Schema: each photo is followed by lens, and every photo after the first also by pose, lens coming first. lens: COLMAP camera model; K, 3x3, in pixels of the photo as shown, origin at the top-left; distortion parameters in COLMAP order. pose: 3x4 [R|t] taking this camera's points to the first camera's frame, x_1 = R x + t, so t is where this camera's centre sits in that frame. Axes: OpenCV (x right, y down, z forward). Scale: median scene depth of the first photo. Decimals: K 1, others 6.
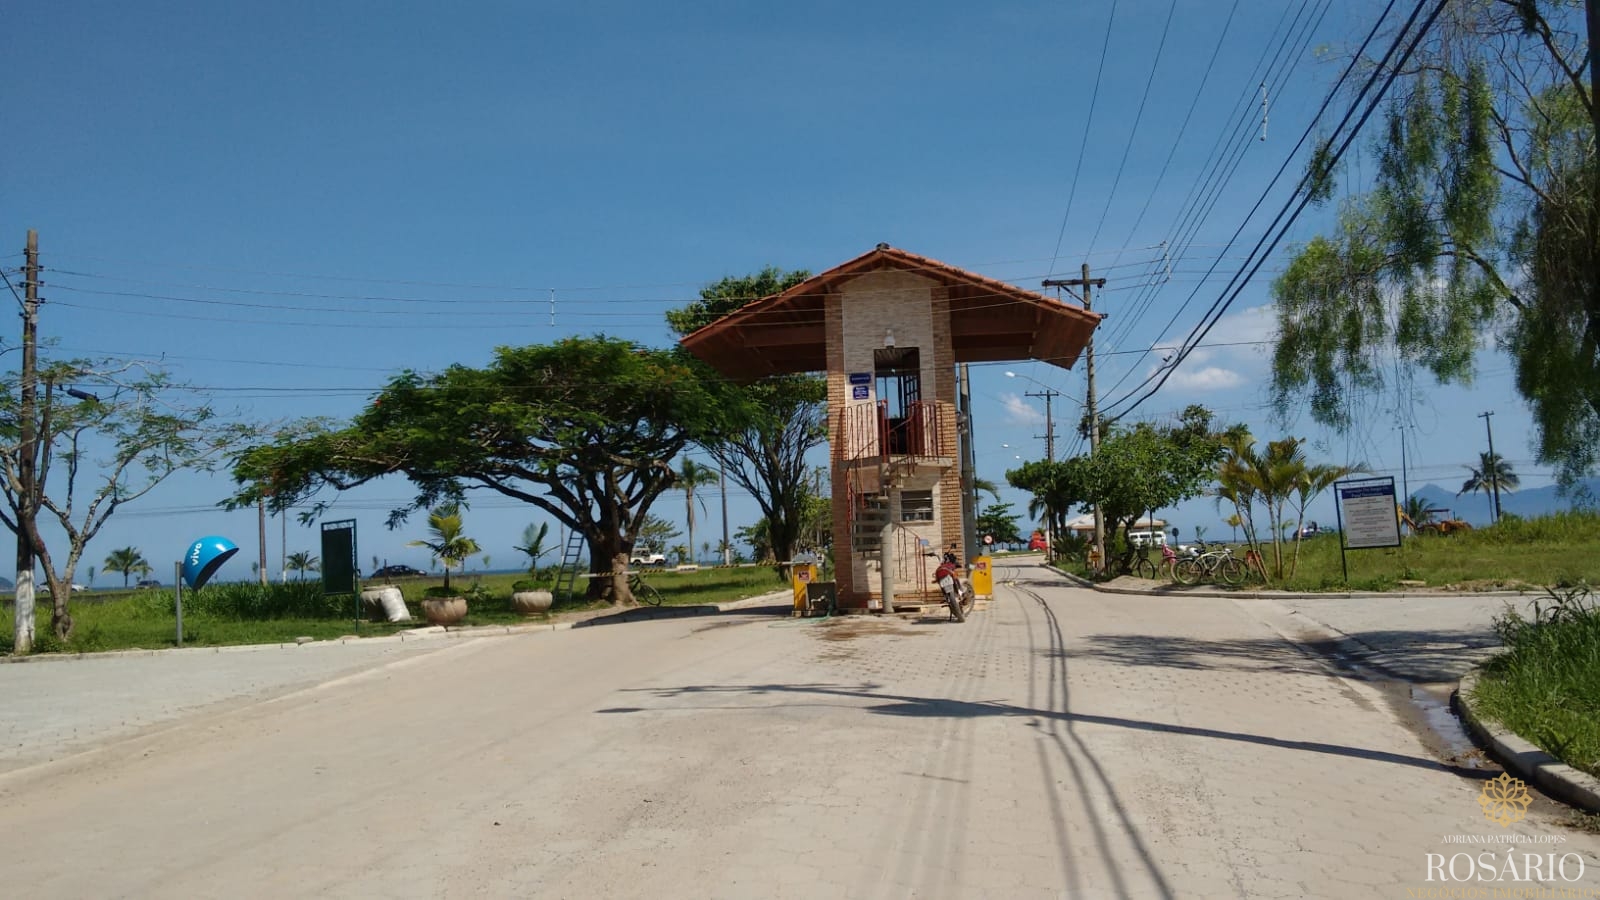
lens RADIAL K [[1152.0, 0, 797.5], [0, 1152.0, 449.8], [0, 0, 1]] dist [-0.029004, -0.007487]
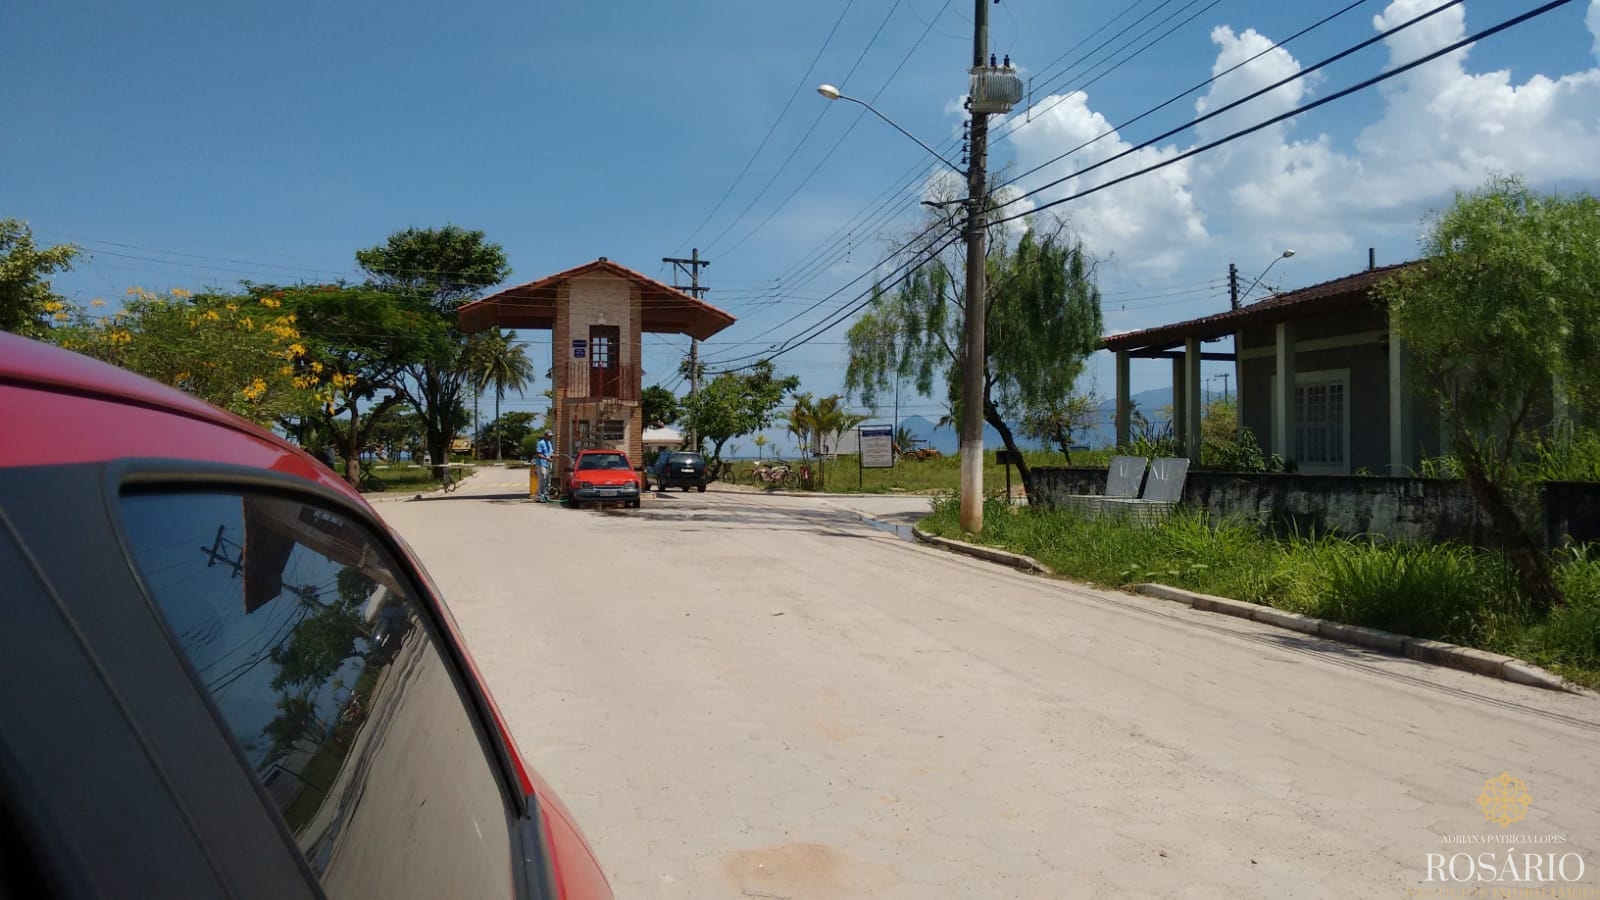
lens RADIAL K [[1152.0, 0, 800.7], [0, 1152.0, 454.4], [0, 0, 1]] dist [-0.029004, -0.007487]
pose [[0.917076, 0.037553, 0.396941, -0.266230], [-0.070408, 0.995162, 0.068519, -0.040435], [-0.392447, -0.090785, 0.915283, -0.489206]]
